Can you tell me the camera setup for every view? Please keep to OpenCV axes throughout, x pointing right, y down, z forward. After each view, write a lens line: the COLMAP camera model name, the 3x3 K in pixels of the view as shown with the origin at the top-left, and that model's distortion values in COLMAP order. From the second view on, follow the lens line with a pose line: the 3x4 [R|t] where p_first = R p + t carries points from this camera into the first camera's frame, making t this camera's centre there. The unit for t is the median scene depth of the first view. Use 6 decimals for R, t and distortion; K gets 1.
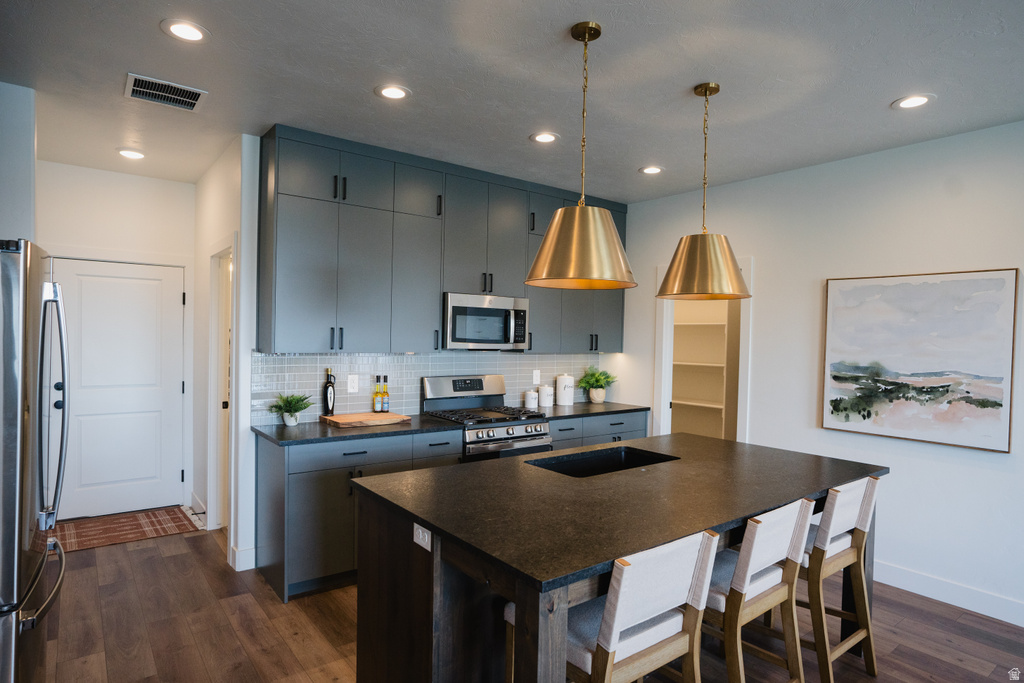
lens RADIAL K [[576.5, 0, 512.0], [0, 576.5, 341.5], [0, 0, 1]] dist [-0.000556, -0.000133]
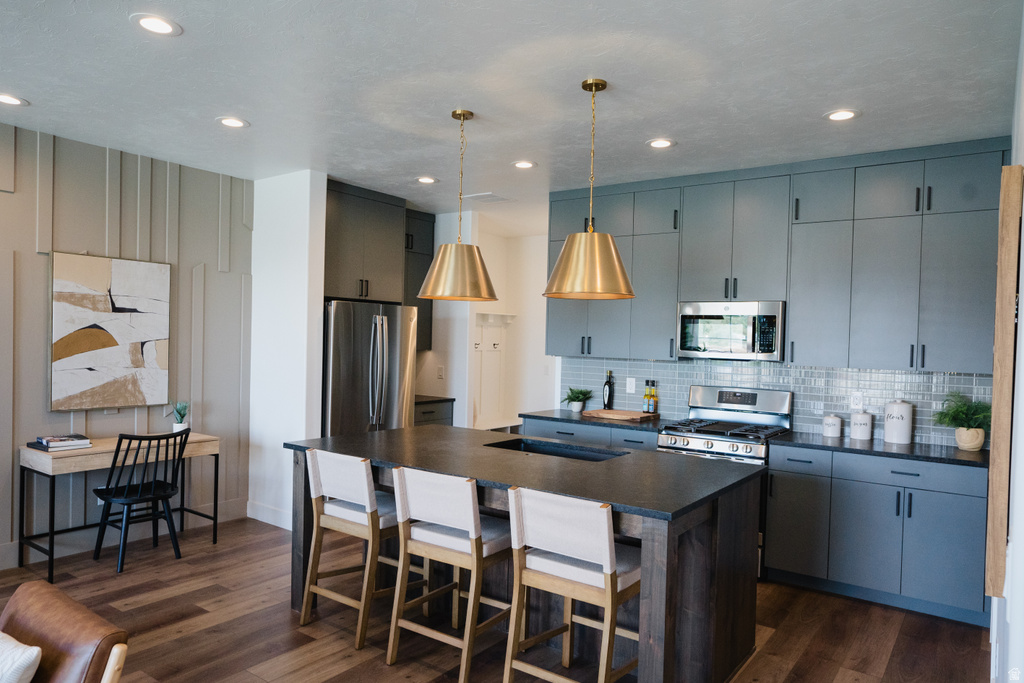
lens RADIAL K [[662.3, 0, 512.0], [0, 662.3, 341.5], [0, 0, 1]] dist [0.001126, 0.000314]
pose [[0.273838, -0.013802, -0.961677, 0.950549], [-0.029416, 0.999309, -0.022719, 0.021715], [0.961326, 0.034510, 0.273243, 0.394200]]
